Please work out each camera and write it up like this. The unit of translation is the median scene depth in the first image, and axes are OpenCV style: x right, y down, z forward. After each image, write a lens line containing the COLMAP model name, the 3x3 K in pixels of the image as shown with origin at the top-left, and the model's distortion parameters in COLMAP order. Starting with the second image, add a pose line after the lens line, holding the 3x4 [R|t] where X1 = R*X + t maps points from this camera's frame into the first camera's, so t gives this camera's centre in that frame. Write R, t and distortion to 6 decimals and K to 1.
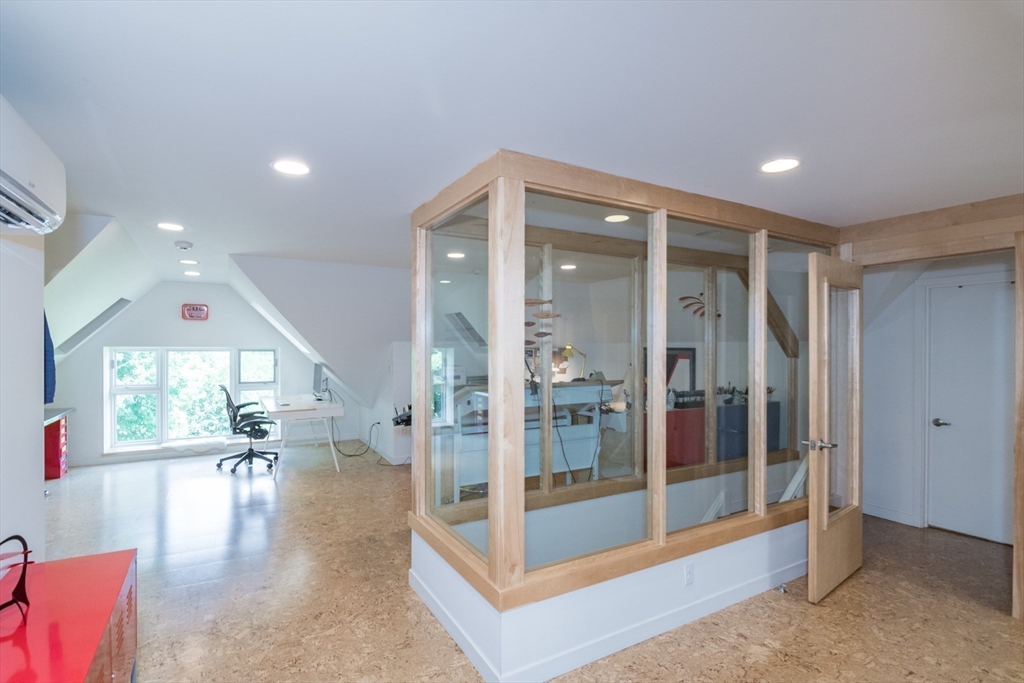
lens RADIAL K [[497.3, 0, 512.5], [0, 497.3, 342.8], [0, 0, 1]] dist [-0.000870, -0.002392]
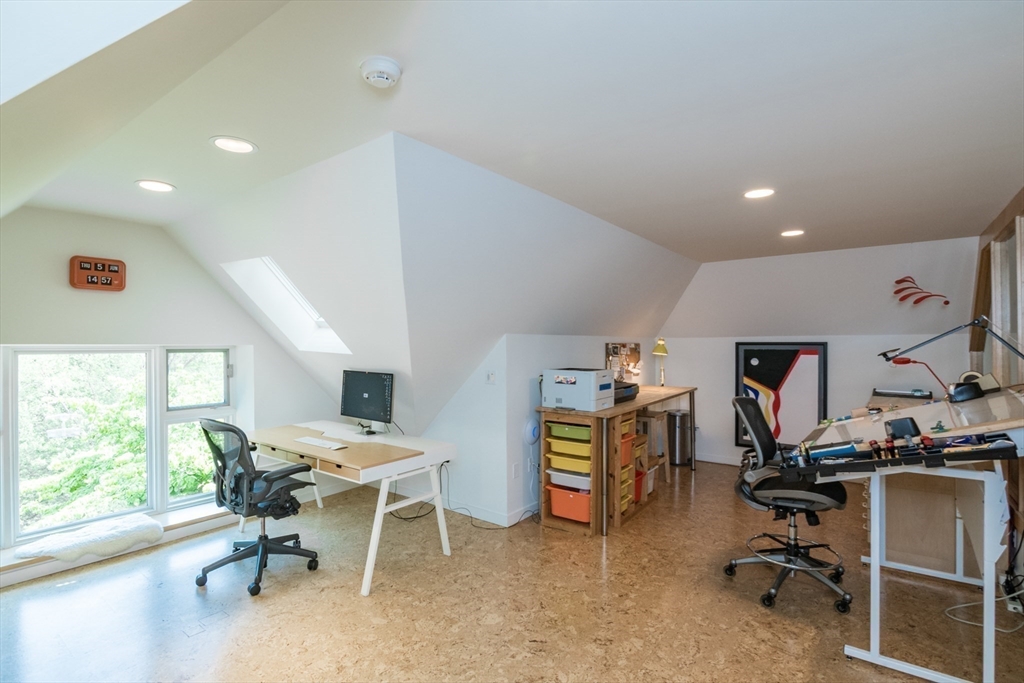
lens RADIAL K [[497.3, 0, 513.6], [0, 497.3, 340.8], [0, 0, 1]] dist [-0.000870, -0.002392]
pose [[0.922813, -0.002275, 0.385242, -0.456483], [0.003690, 0.999989, -0.002933, 0.008375], [-0.385231, 0.004128, 0.922811, 0.389712]]
